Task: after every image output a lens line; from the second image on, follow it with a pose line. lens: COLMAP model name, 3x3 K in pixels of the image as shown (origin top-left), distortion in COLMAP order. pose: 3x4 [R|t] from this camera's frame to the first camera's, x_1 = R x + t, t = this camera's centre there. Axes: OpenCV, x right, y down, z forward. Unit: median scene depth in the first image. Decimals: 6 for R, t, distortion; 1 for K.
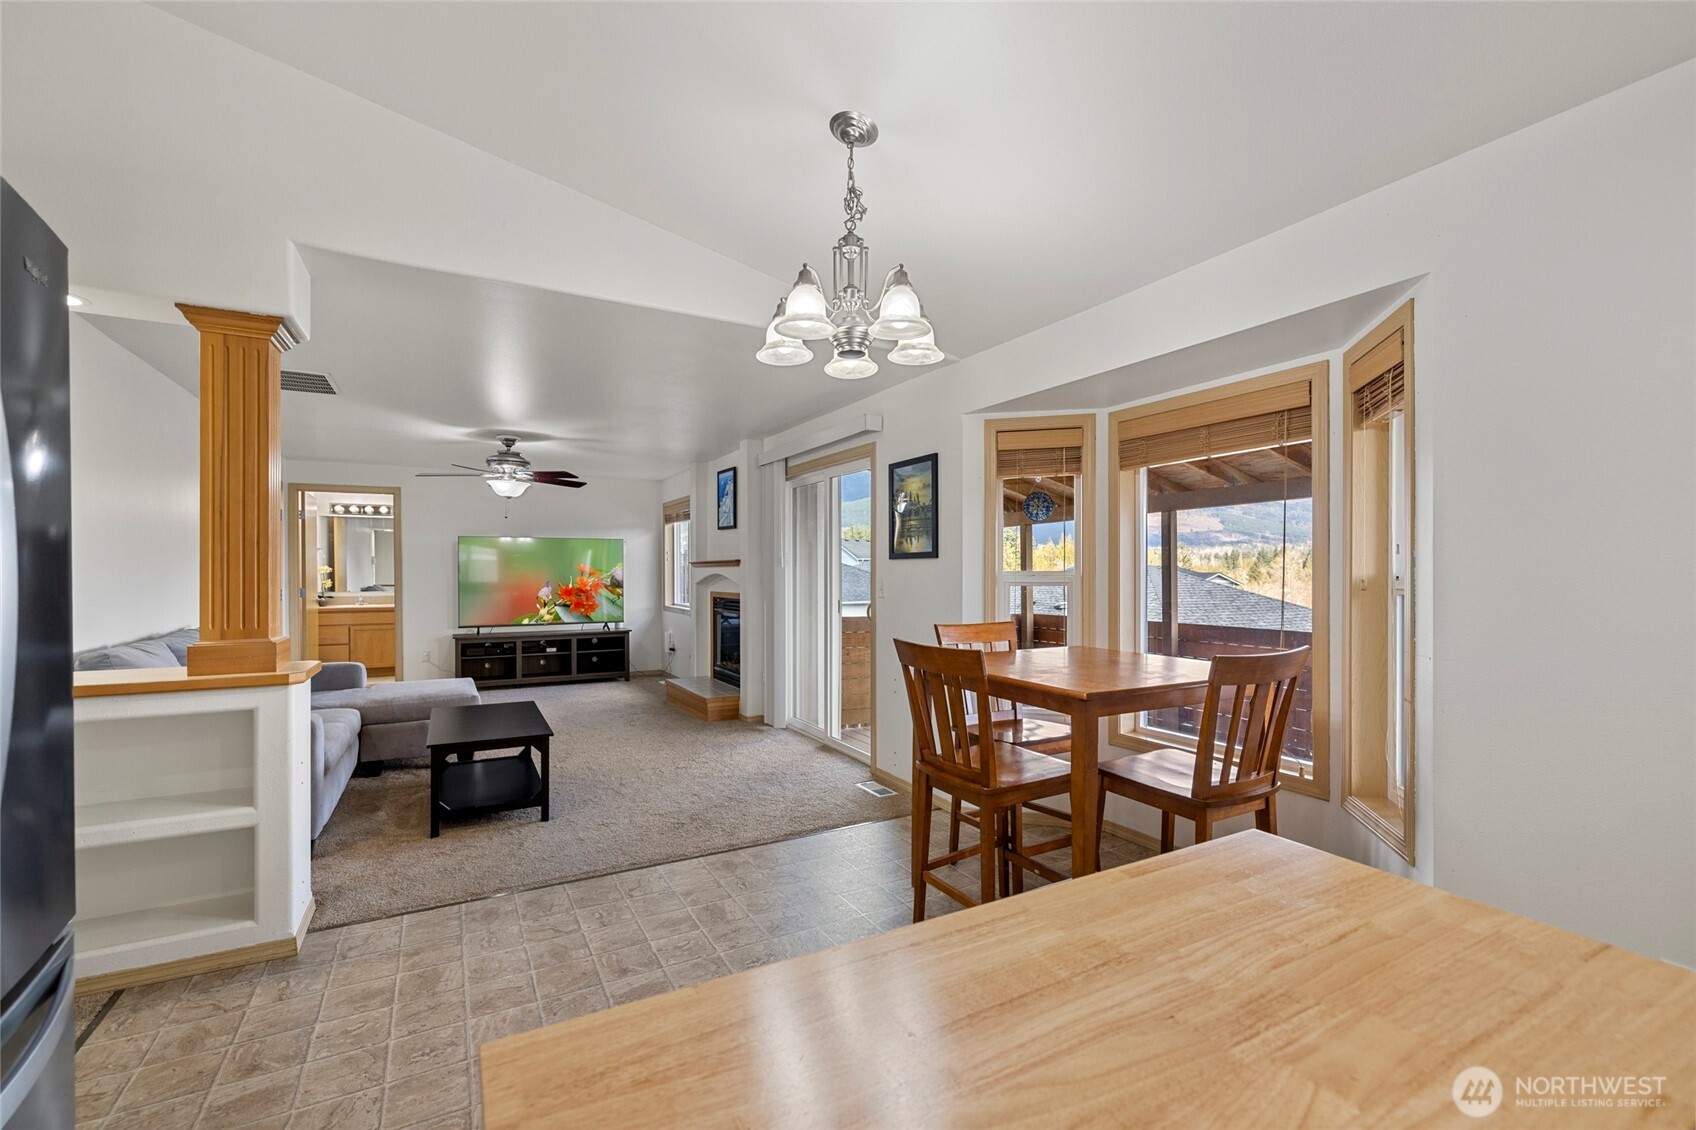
lens RADIAL K [[722.9, 0, 842.9], [0, 722.9, 573.4], [0, 0, 1]] dist [0.000893, -0.000165]
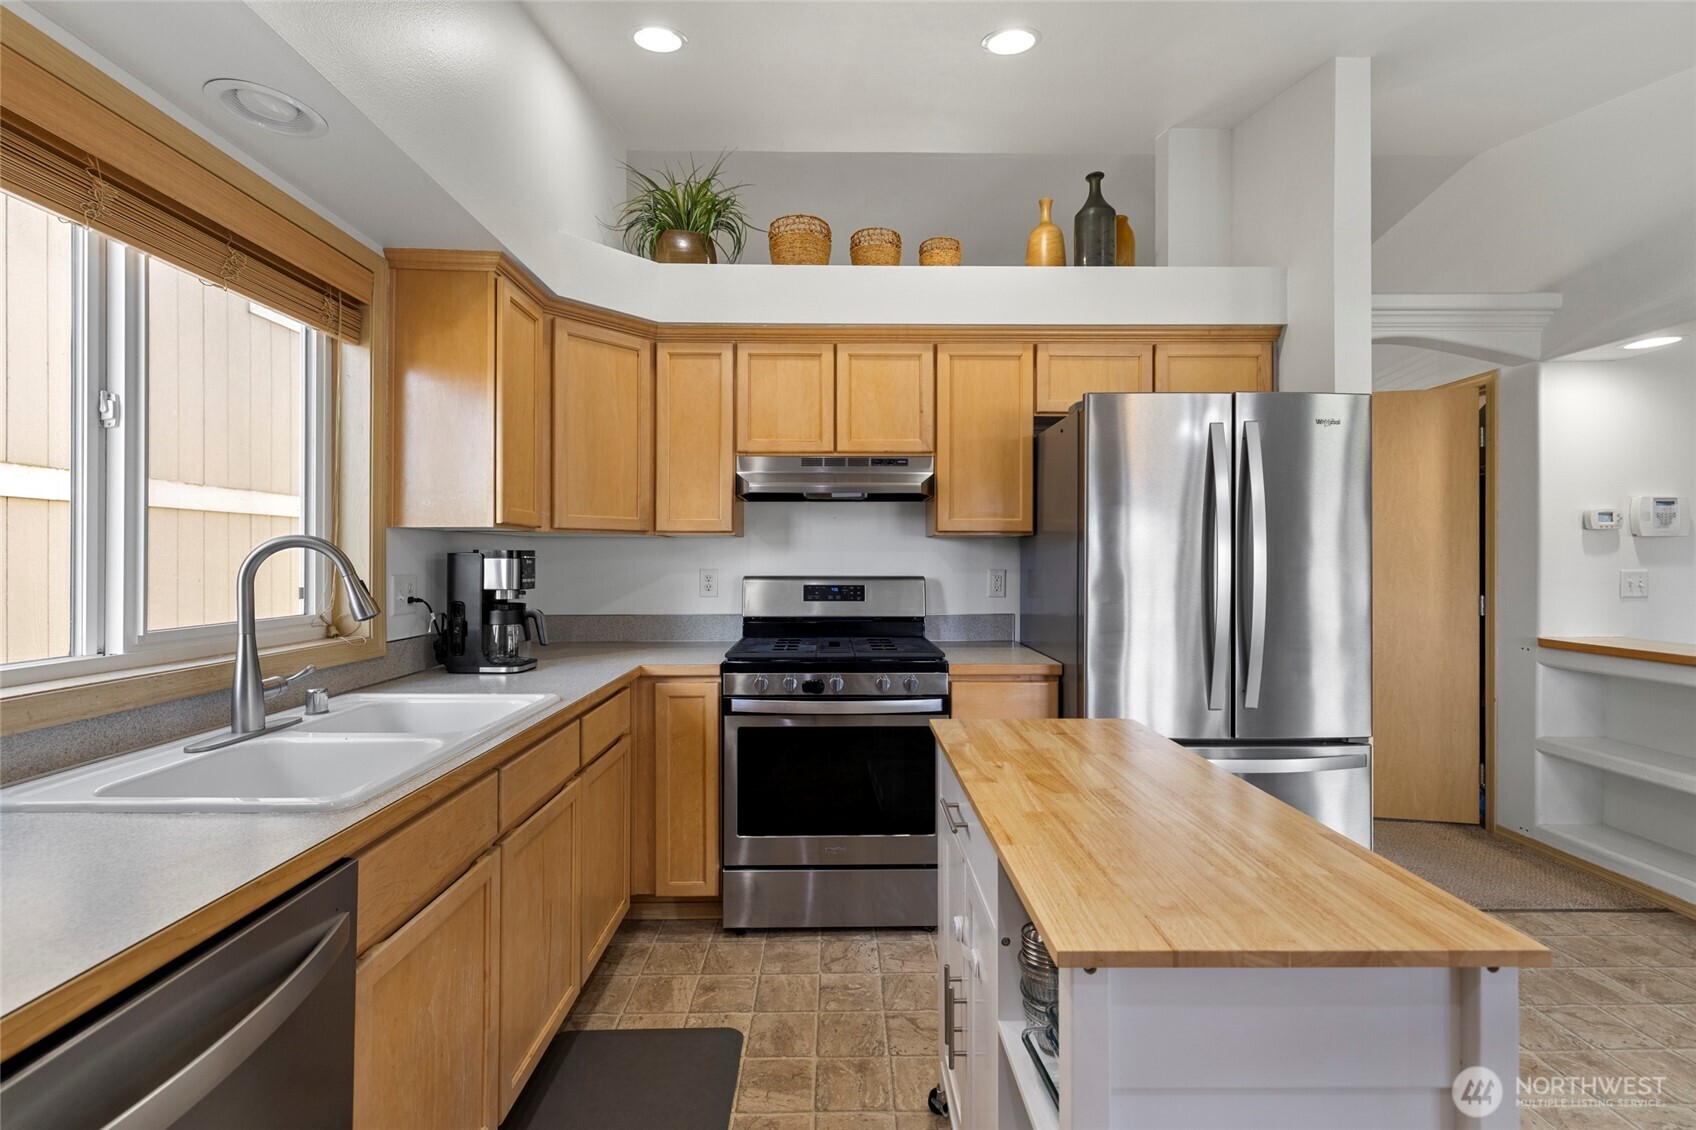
lens RADIAL K [[721.2, 0, 840.2], [0, 721.2, 554.4], [0, 0, 1]] dist [-0.000969, -0.000260]
pose [[-0.474526, -0.004363, -0.880231, 0.361024], [-0.004794, 0.999986, -0.002372, -0.002405], [0.880229, 0.003094, -0.474540, 0.180146]]
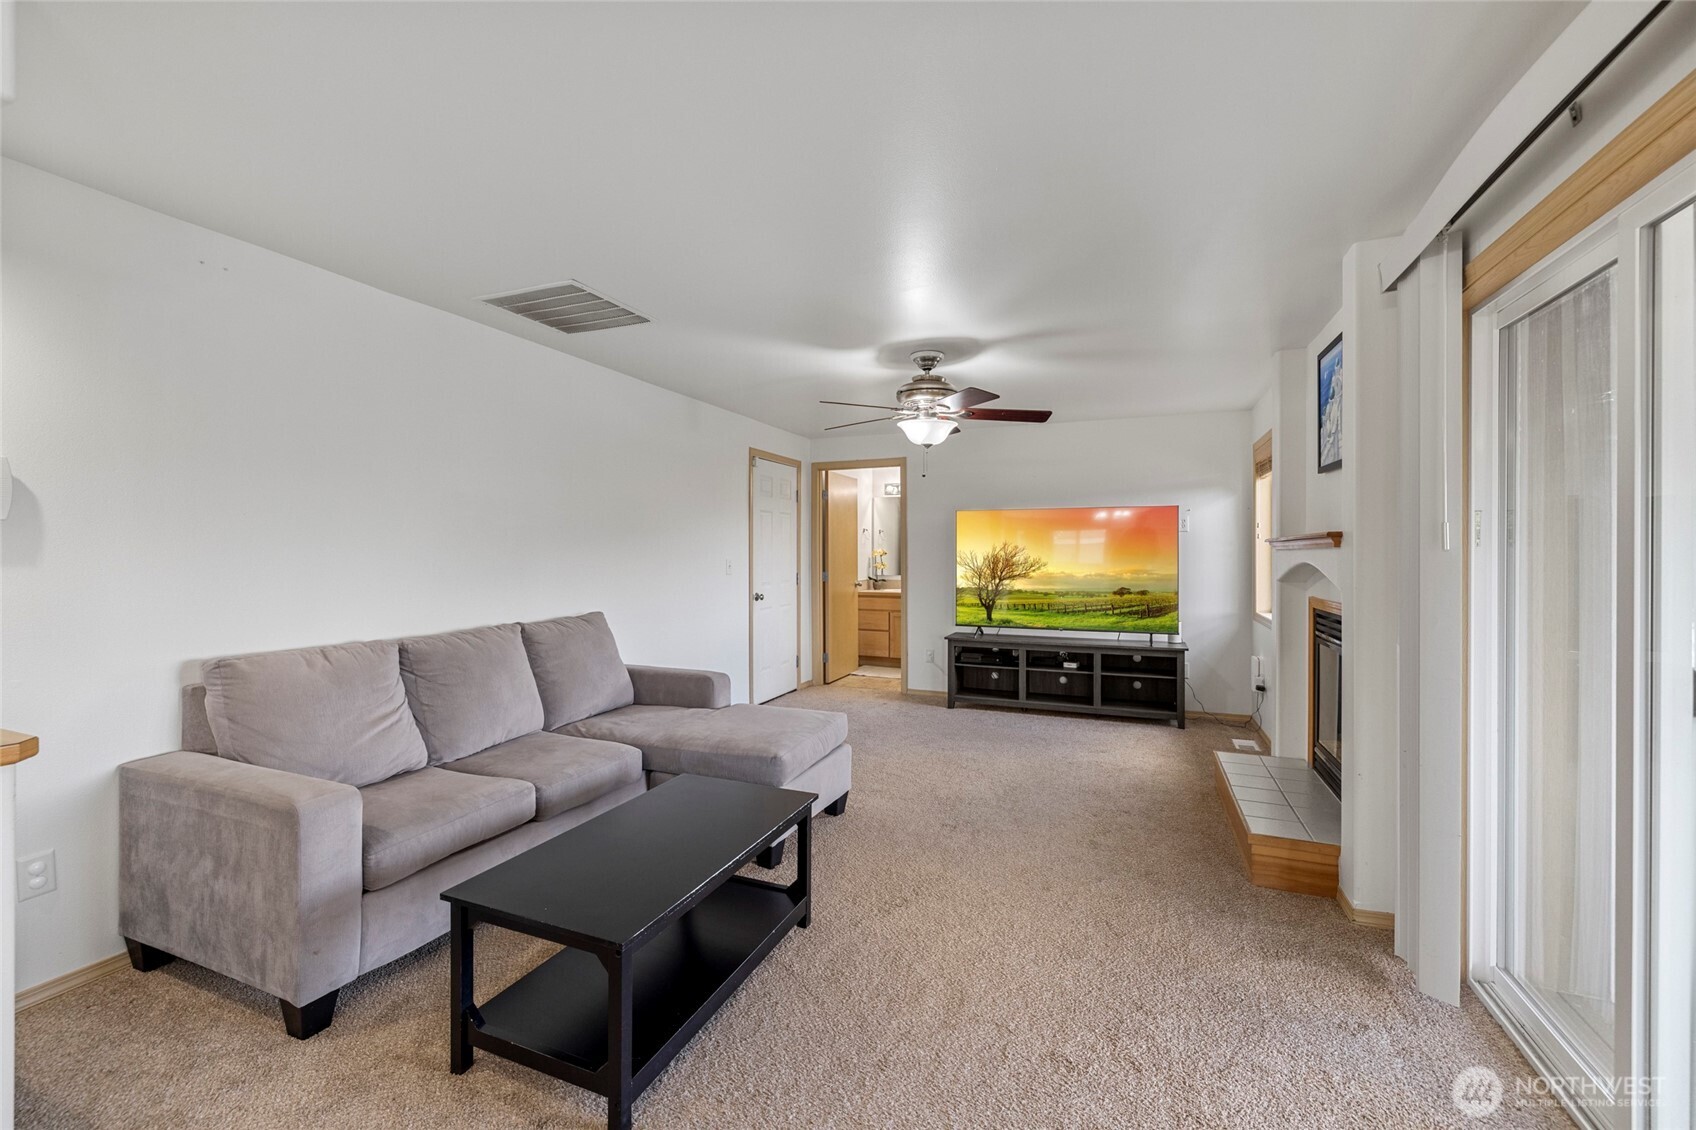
lens RADIAL K [[713.7, 0, 836.4], [0, 713.7, 555.0], [0, 0, 1]] dist [0.000365, 0.000390]
pose [[0.626199, 0.005206, -0.779646, 0.000774], [-0.005650, 0.999982, 0.002140, -0.005965], [0.779643, 0.003065, 0.626217, 0.711487]]
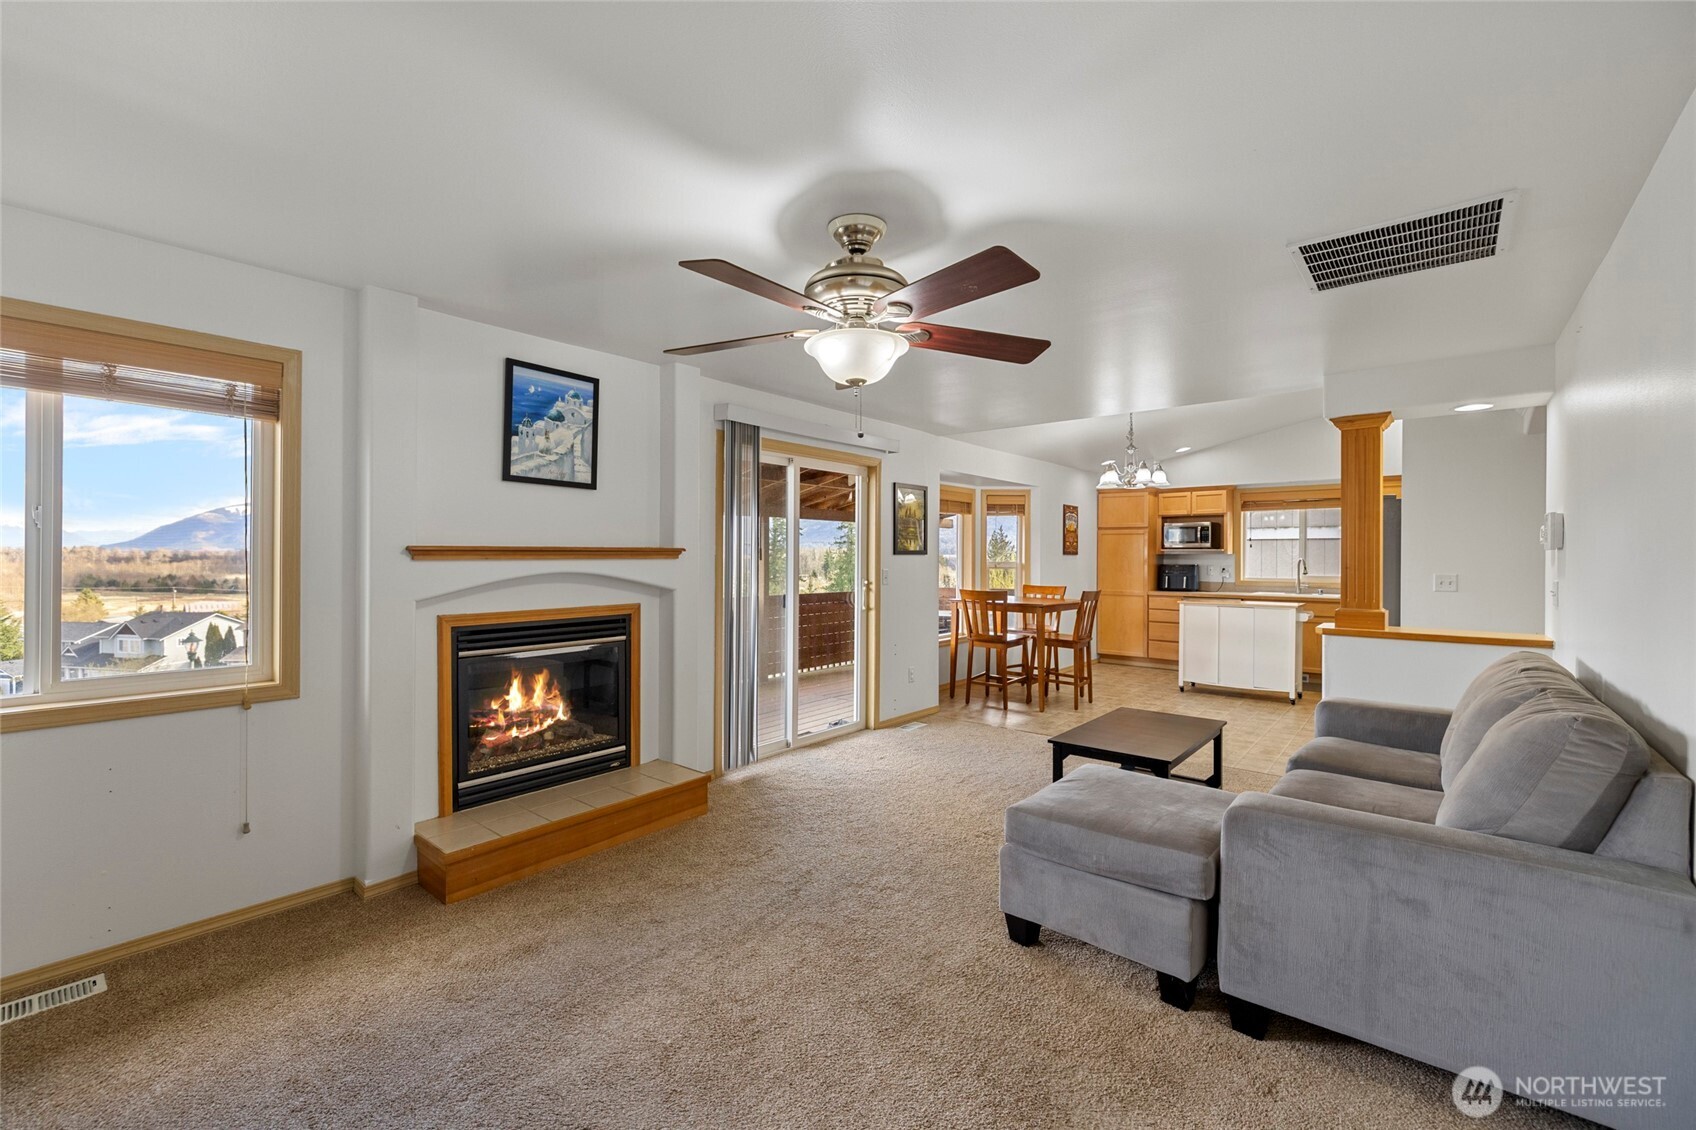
lens RADIAL K [[721.2, 0, 840.2], [0, 721.2, 554.4], [0, 0, 1]] dist [-0.000969, -0.000260]
pose [[-0.362445, -0.000464, 0.932005, -1.119933], [-0.000779, 1.000000, 0.000195, -0.019814], [-0.932005, -0.000655, -0.362445, 1.566302]]
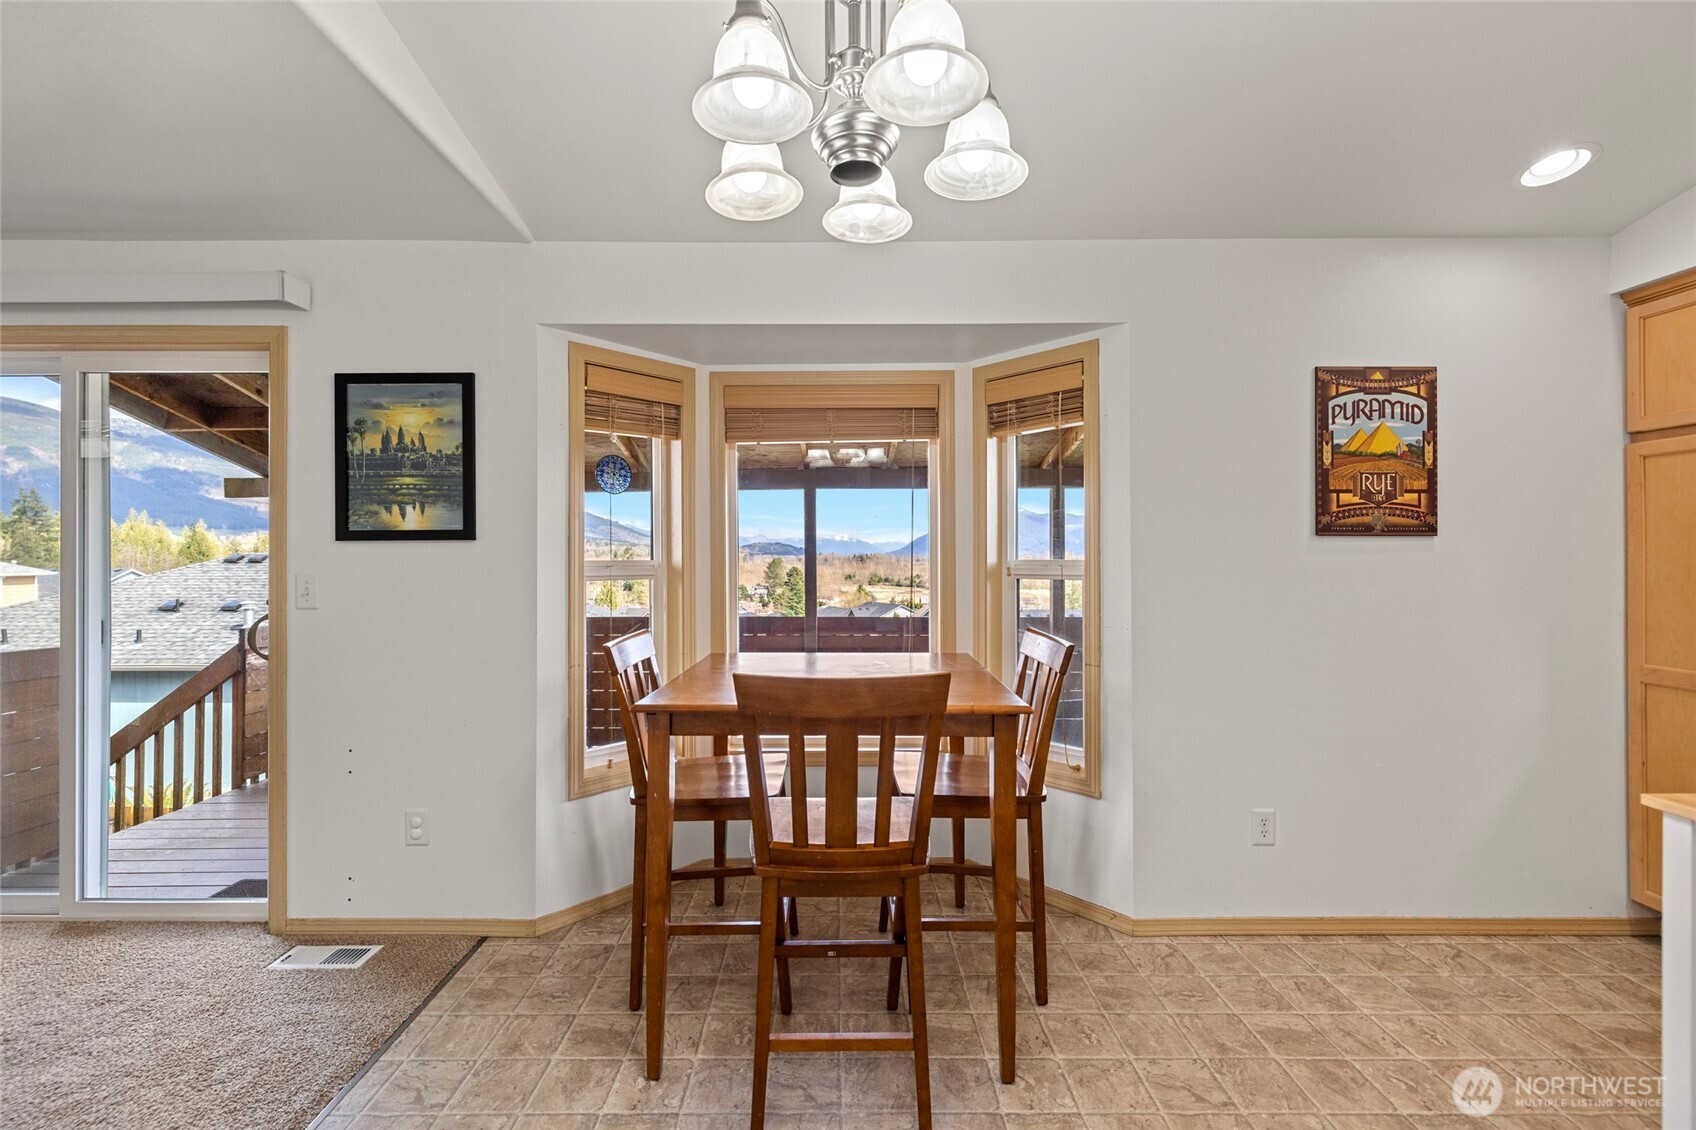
lens RADIAL K [[713.7, 0, 836.4], [0, 713.7, 555.0], [0, 0, 1]] dist [0.000365, 0.000390]
pose [[0.489130, 0.002803, 0.872207, -0.233485], [0.005520, 0.999965, -0.006309, -0.002498], [-0.872194, 0.007900, 0.489097, 0.382658]]
